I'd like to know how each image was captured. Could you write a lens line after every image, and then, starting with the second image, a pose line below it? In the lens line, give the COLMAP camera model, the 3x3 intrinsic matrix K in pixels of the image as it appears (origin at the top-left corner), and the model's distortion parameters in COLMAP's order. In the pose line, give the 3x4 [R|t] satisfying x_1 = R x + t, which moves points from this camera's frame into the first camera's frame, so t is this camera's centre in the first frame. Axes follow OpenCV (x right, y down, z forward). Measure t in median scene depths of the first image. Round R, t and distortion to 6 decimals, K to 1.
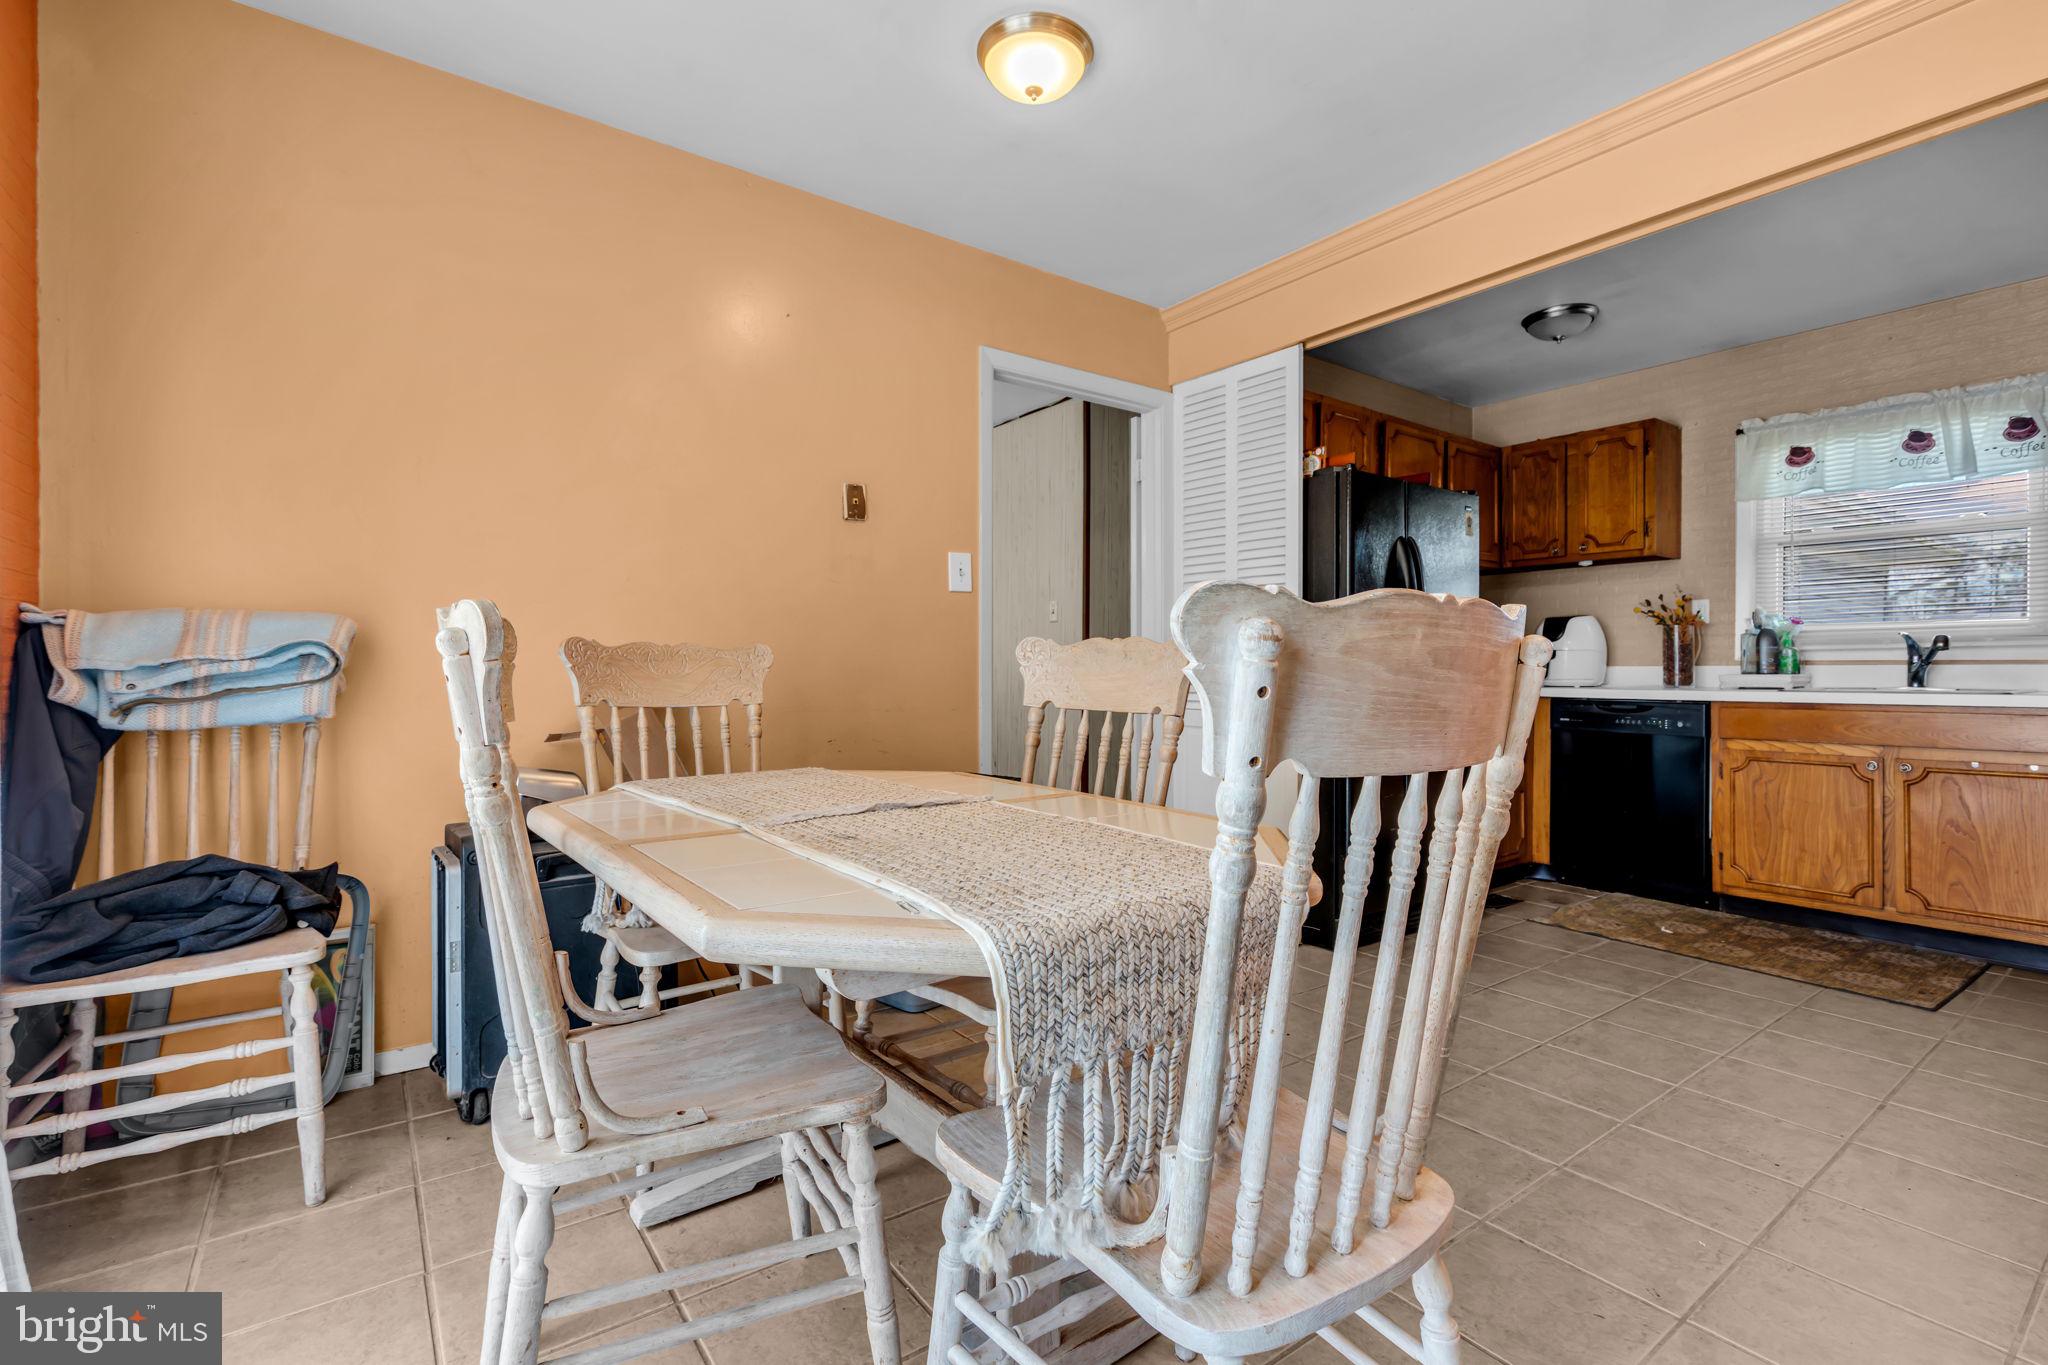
lens RADIAL K [[922.2, 0, 1013.6], [0, 922.2, 670.0], [0, 0, 1]] dist [-0.002515, 0.000307]
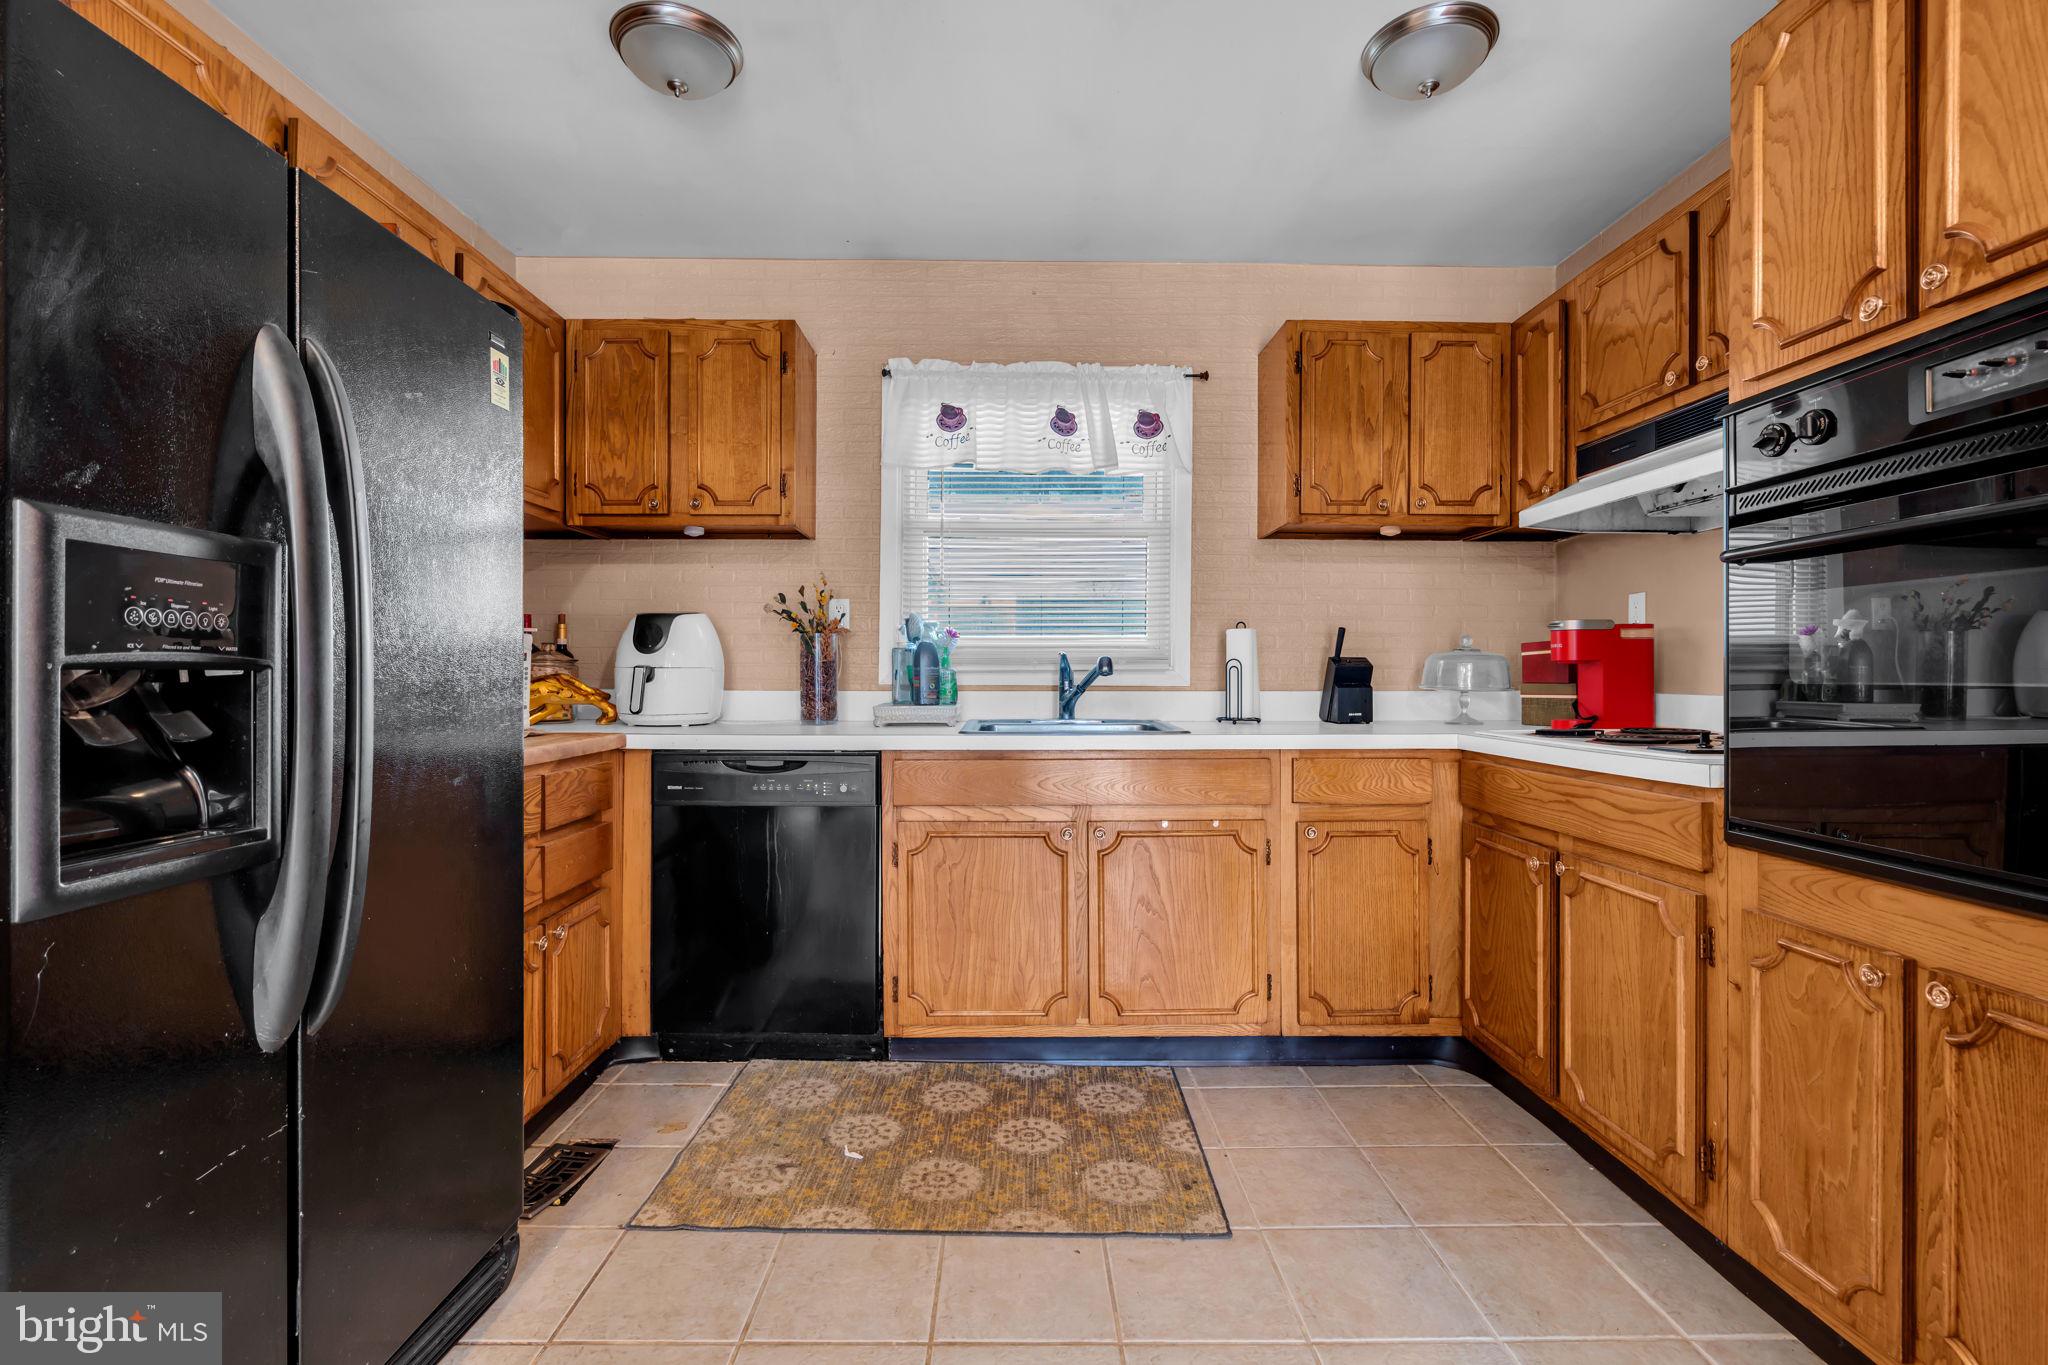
lens RADIAL K [[918.9, 0, 1015.8], [0, 918.9, 672.5], [0, 0, 1]] dist [-0.002773, 0.000523]
pose [[0.576045, -0.000700, 0.817418, 0.256809], [-0.000964, 0.999998, 0.001536, -0.021541], [-0.817417, -0.001673, 0.576044, 0.508203]]
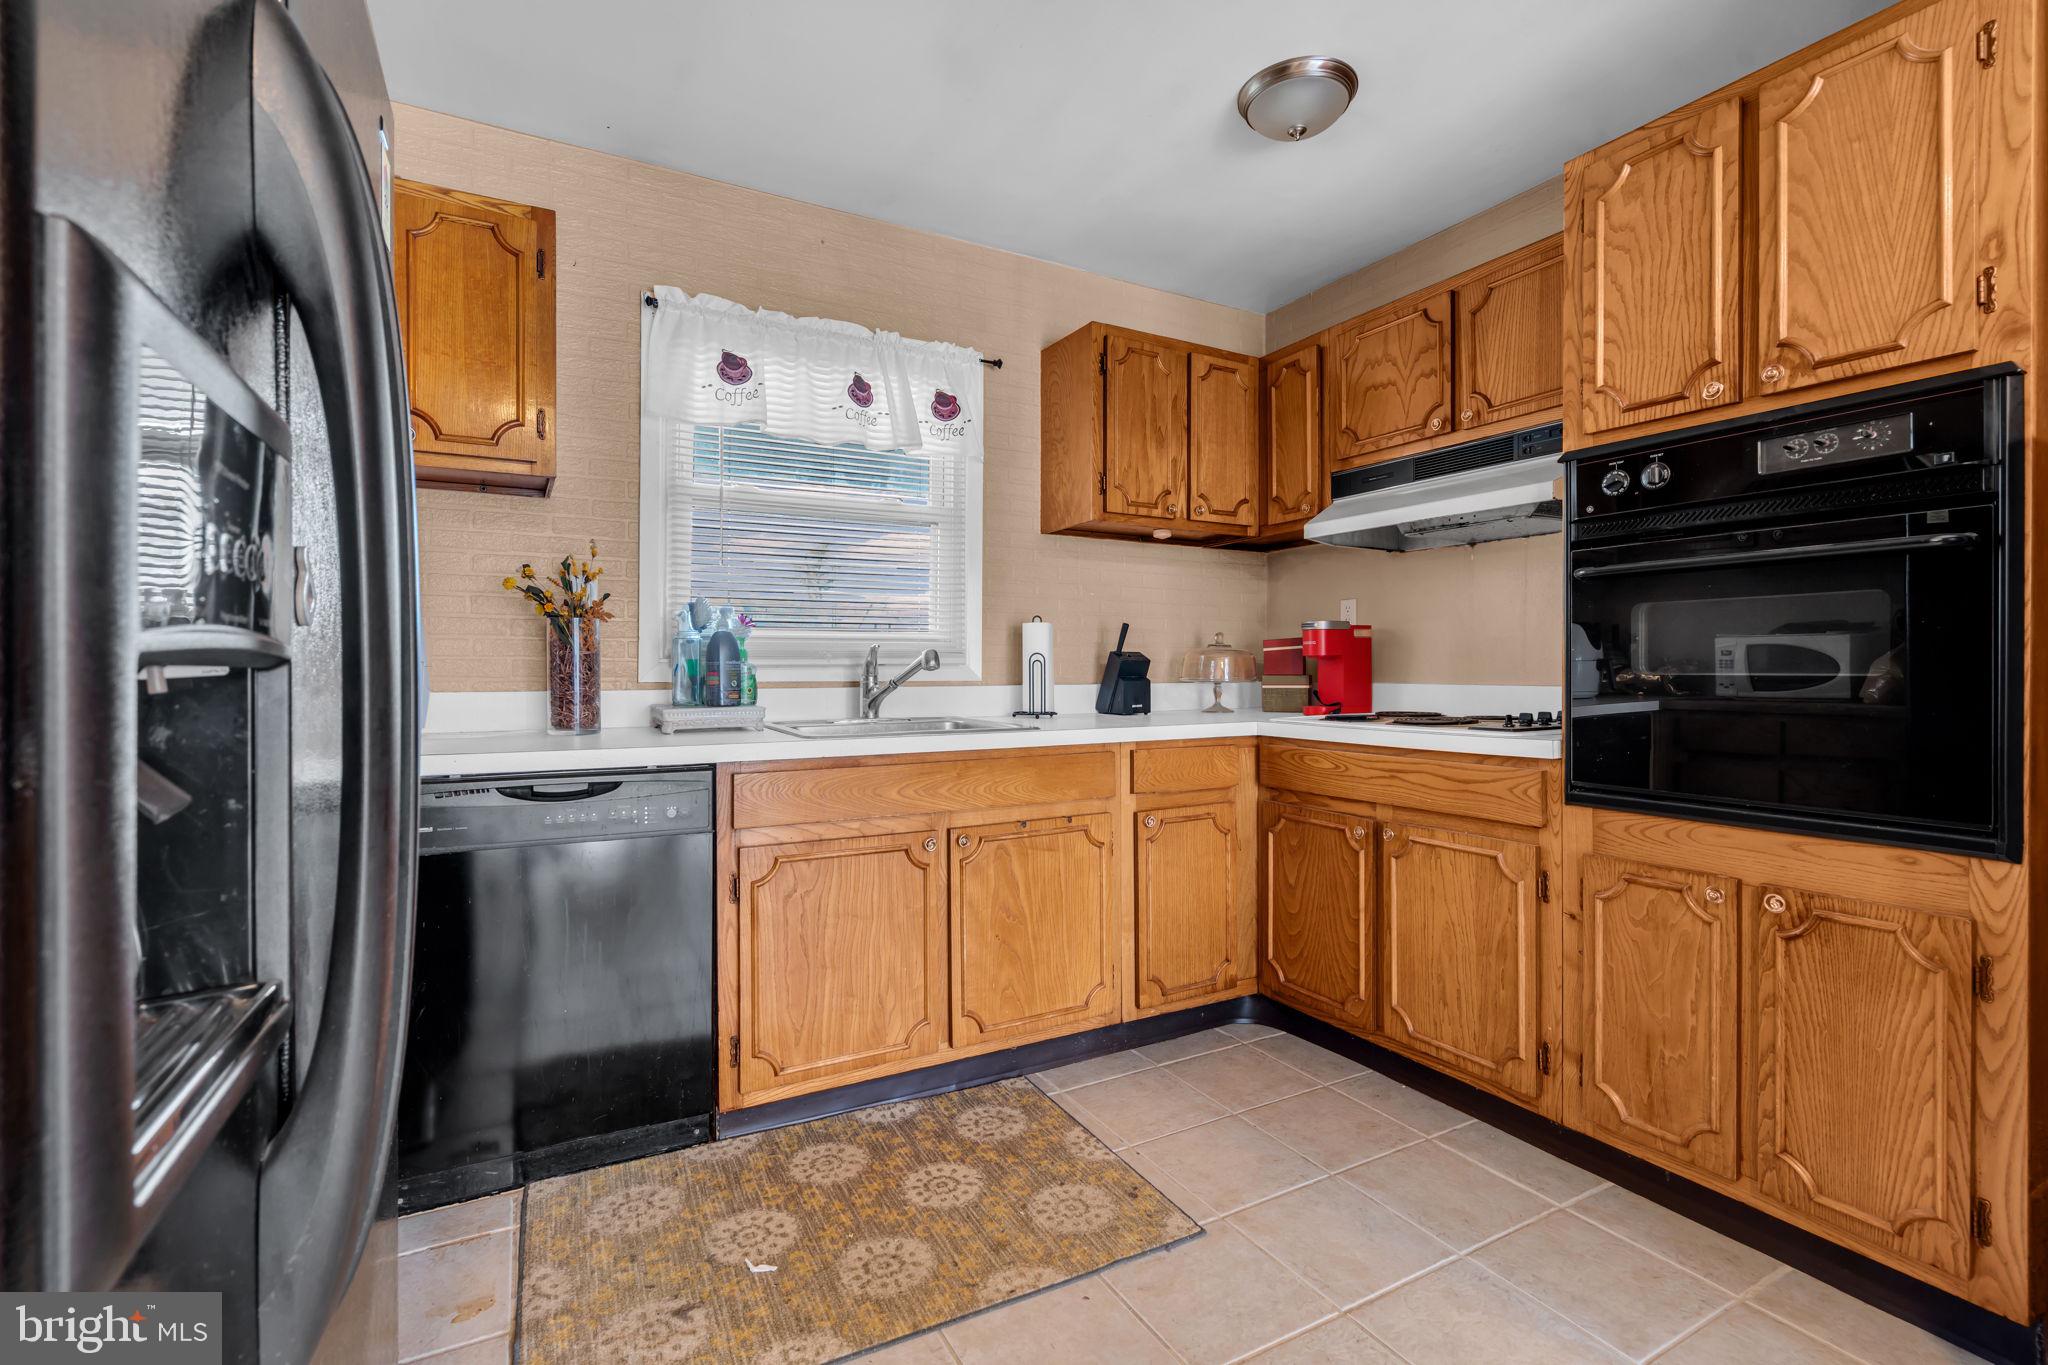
lens RADIAL K [[922.2, 0, 1013.6], [0, 922.2, 670.0], [0, 0, 1]] dist [-0.002515, 0.000307]
pose [[0.125185, -0.006142, 0.992114, 0.228543], [0.001301, 0.999981, 0.006026, -0.022542], [-0.992133, 0.000537, 0.125190, 0.712078]]
